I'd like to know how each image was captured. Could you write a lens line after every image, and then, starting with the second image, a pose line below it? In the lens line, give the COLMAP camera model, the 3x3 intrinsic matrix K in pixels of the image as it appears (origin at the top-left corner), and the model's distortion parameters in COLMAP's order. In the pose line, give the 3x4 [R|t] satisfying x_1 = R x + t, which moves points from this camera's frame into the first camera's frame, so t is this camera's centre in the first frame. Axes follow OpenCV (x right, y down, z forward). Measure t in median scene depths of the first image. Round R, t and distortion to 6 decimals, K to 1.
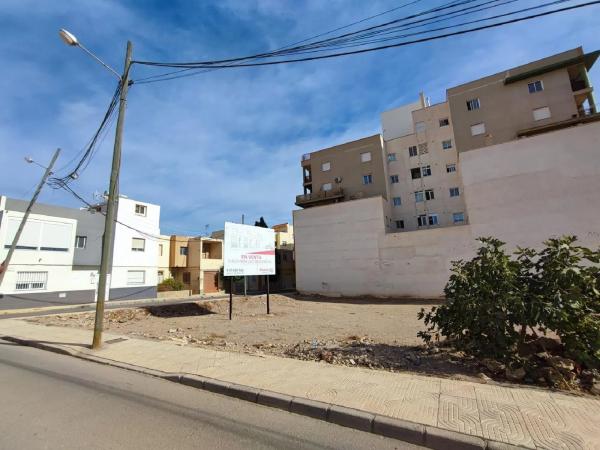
lens RADIAL K [[271.5, 0, 302.3], [0, 271.5, 226.1], [0, 0, 1]] dist [-0.014161, 0.005802]
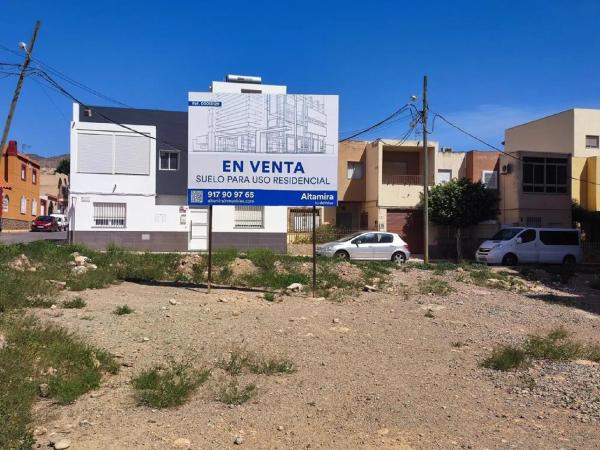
lens RADIAL K [[543.5, 0, 304.4], [0, 543.5, 227.5], [0, 0, 1]] dist [0.032754, 0.000000]
pose [[0.651255, 0.031824, -0.758191, 0.307770], [0.102438, 0.986289, 0.129388, 0.059848], [0.751913, -0.161932, 0.639066, 0.270504]]
